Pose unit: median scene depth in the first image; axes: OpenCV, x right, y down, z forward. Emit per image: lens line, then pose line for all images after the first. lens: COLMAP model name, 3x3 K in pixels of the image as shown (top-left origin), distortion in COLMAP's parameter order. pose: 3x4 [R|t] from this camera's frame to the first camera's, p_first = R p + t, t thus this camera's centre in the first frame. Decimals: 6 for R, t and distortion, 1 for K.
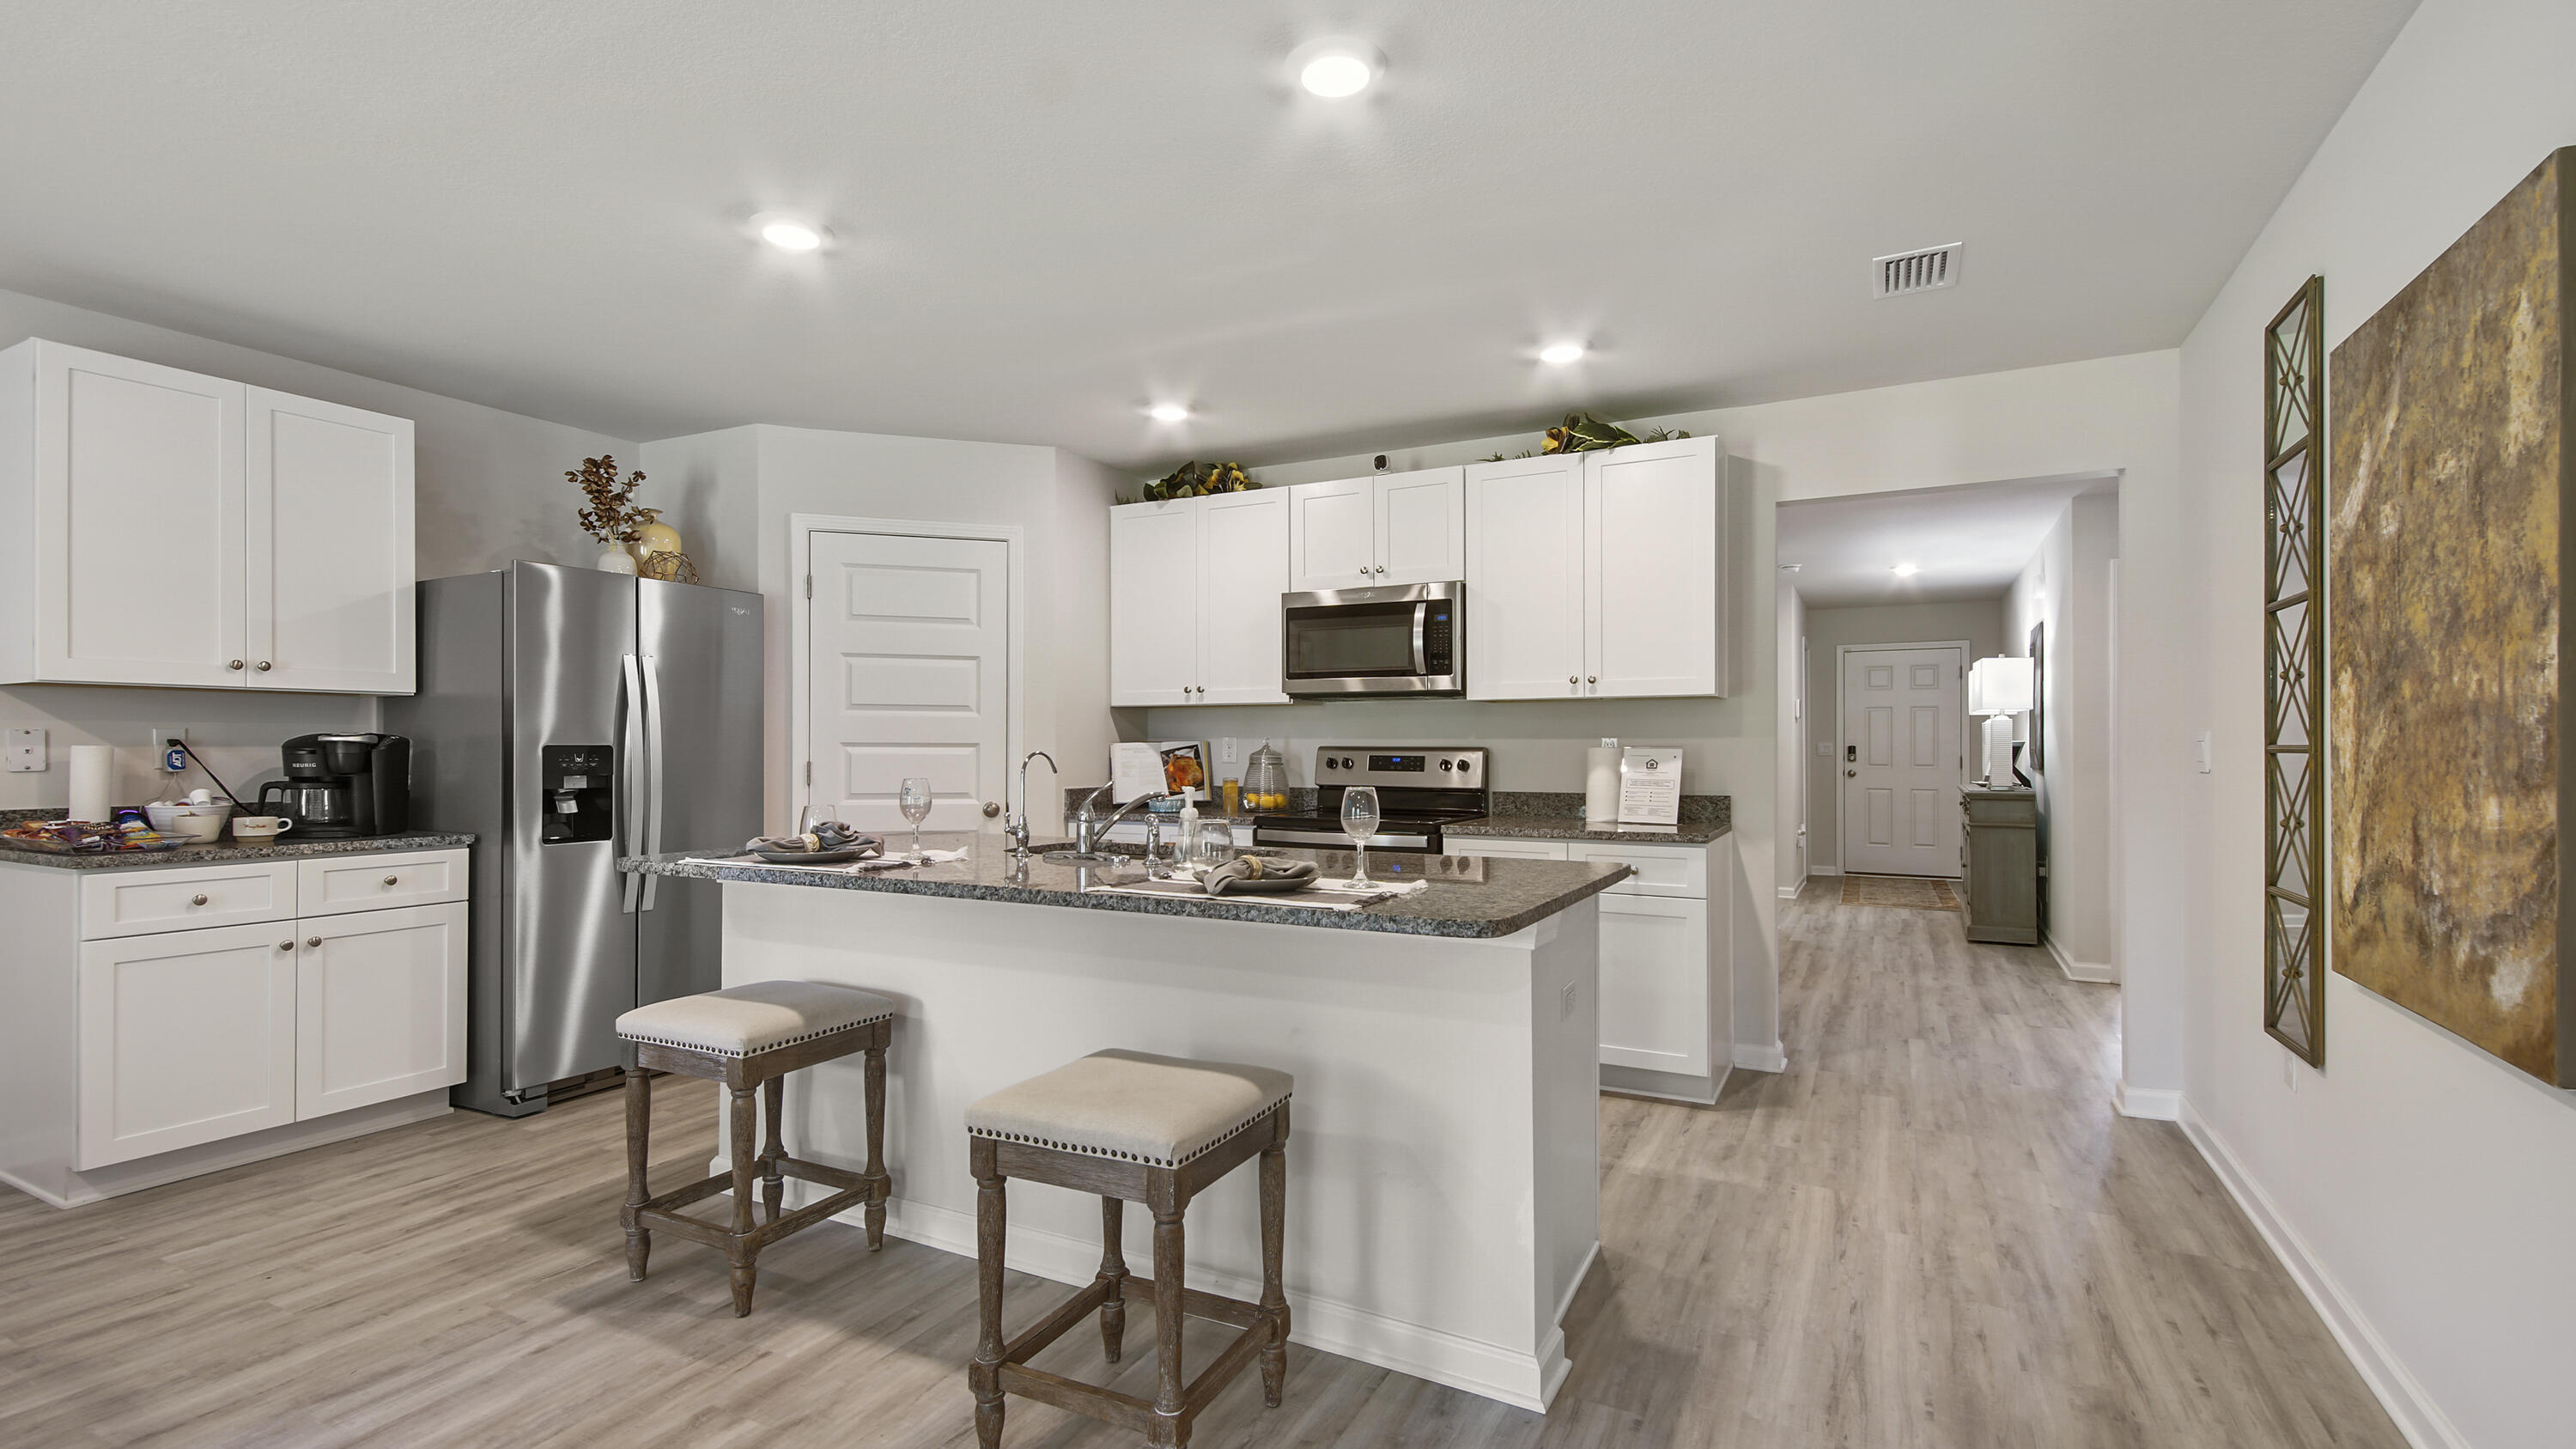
lens RADIAL K [[1114.8, 0, 1316.9], [0, 1114.8, 735.2], [0, 0, 1]] dist [0.000527, -0.000089]
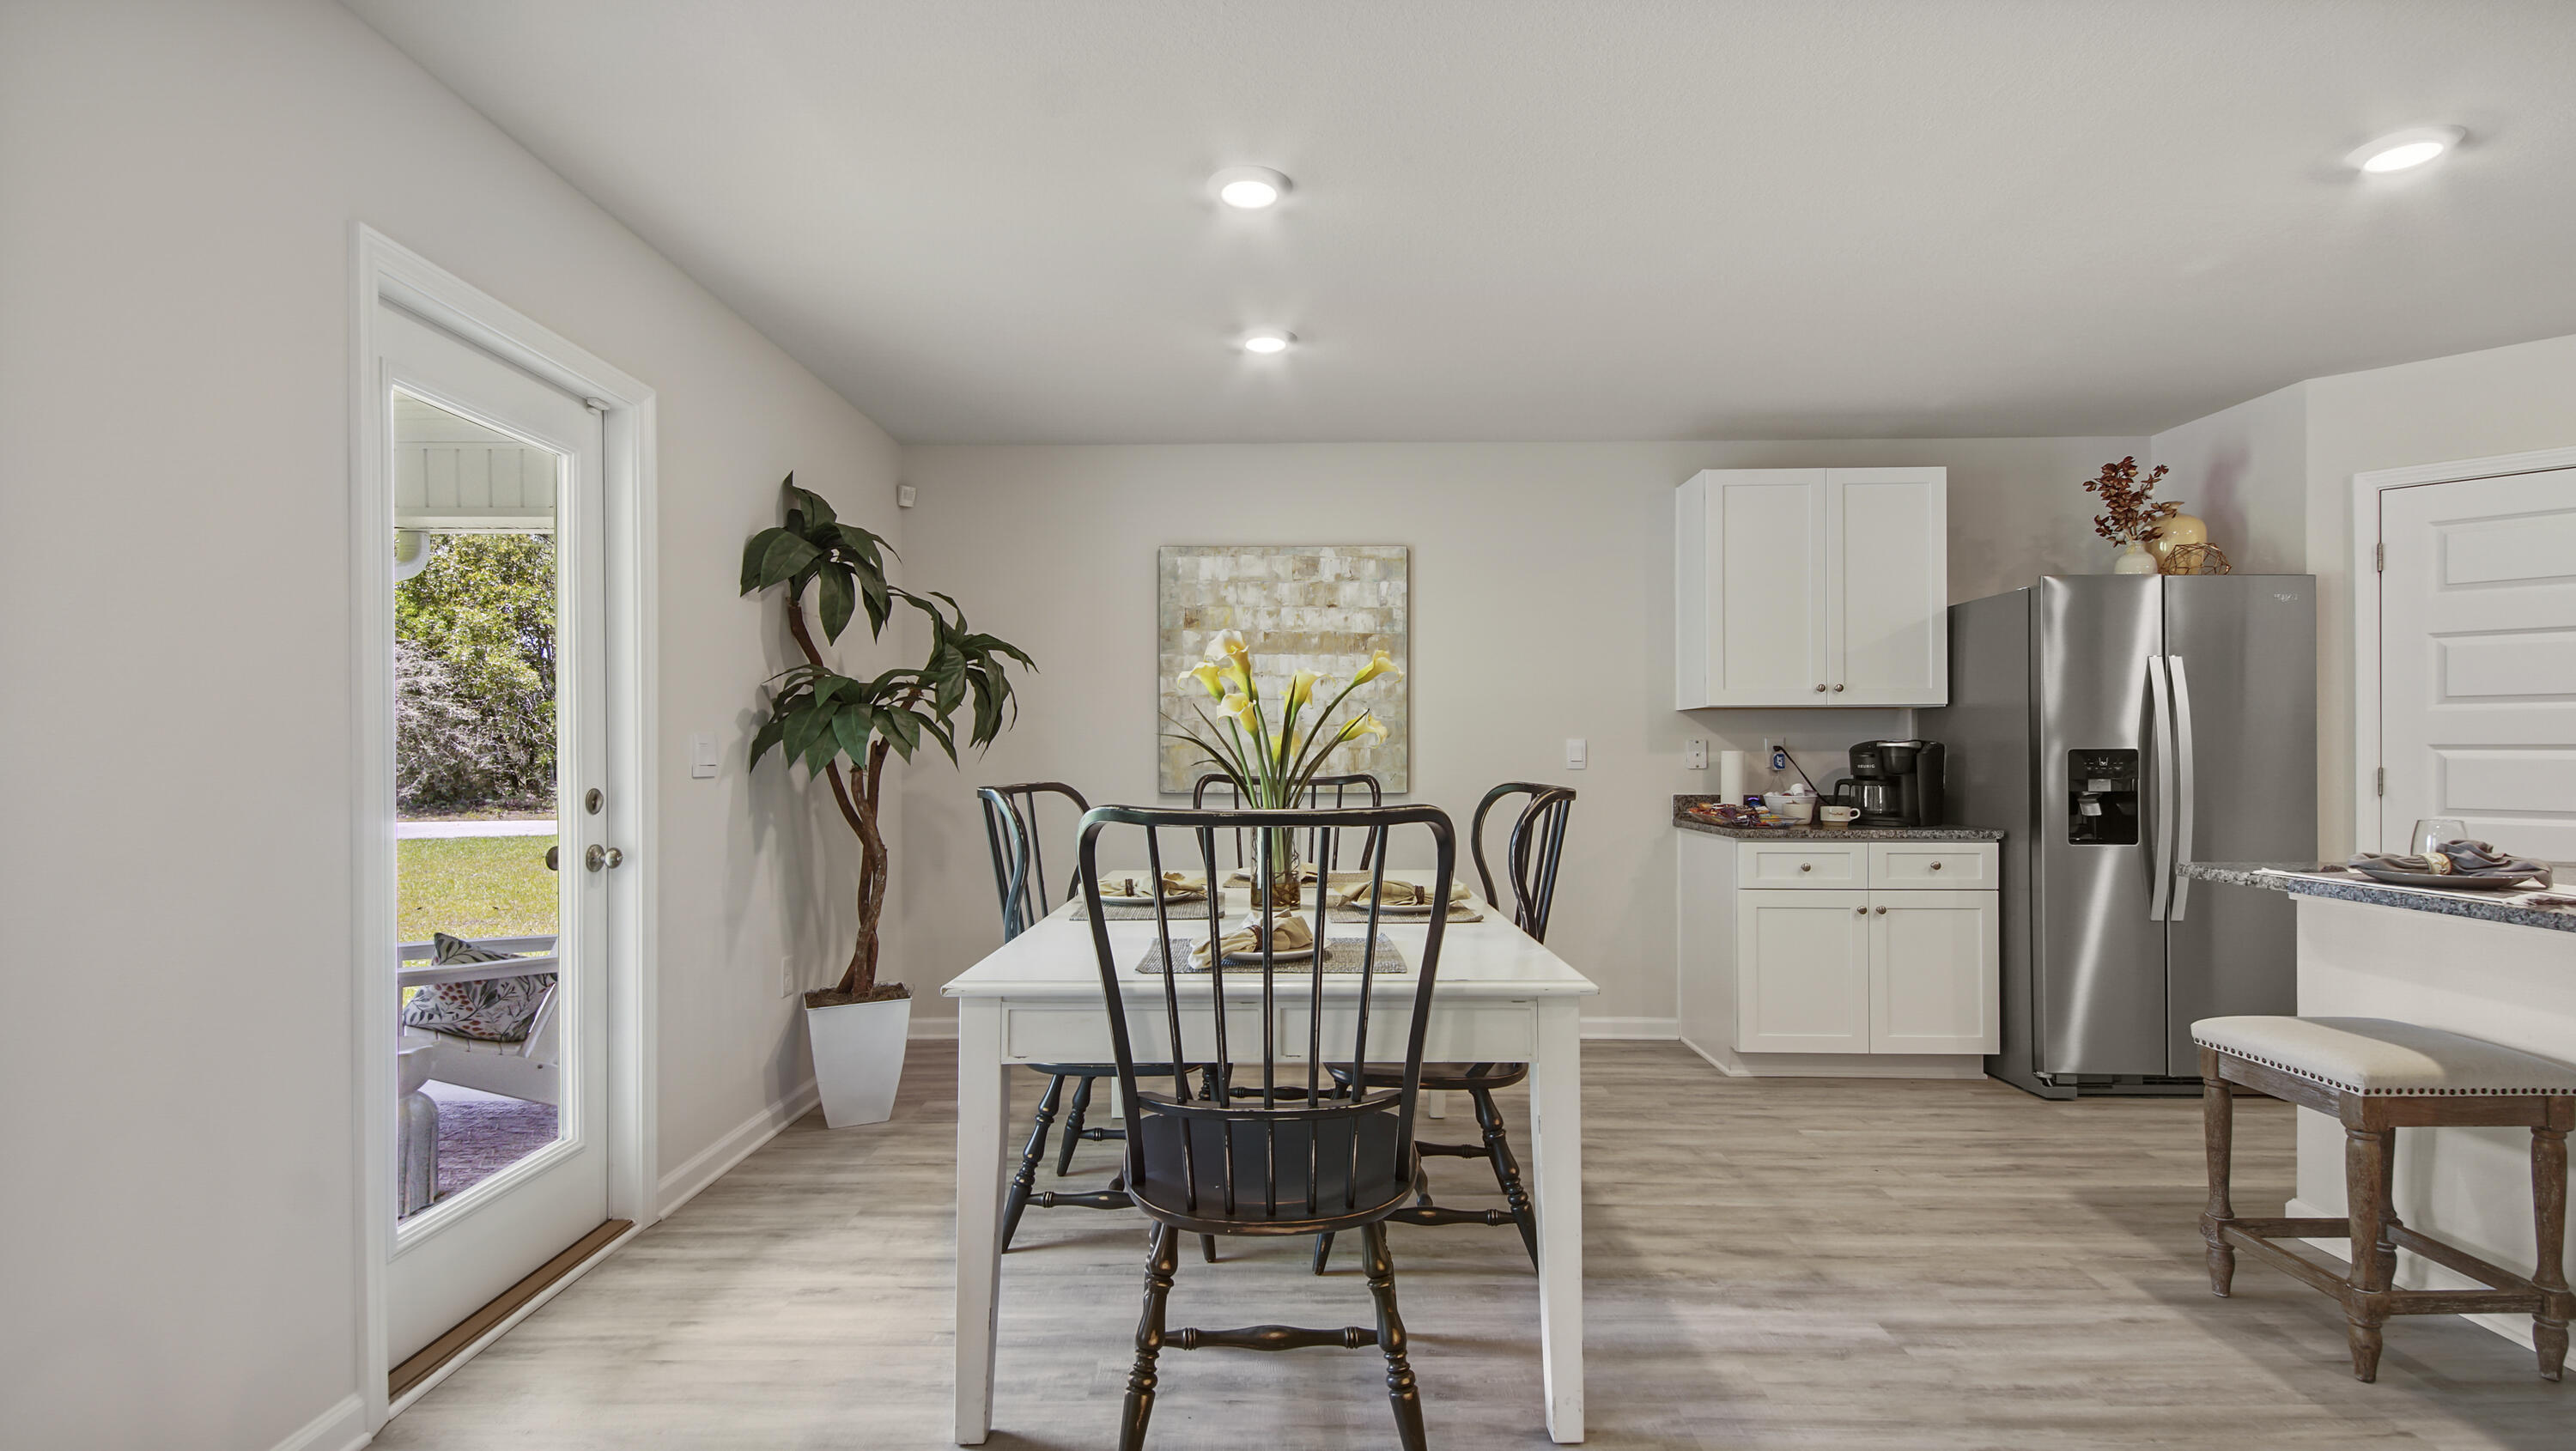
lens RADIAL K [[1141.3, 0, 1292.0], [0, 1141.3, 747.5], [0, 0, 1]] dist [0.002306, -0.008737]
pose [[0.422305, -0.005298, -0.906438, -0.034893], [0.011421, 0.999935, -0.000523, -0.000225], [0.906382, -0.010132, 0.422338, -0.111830]]
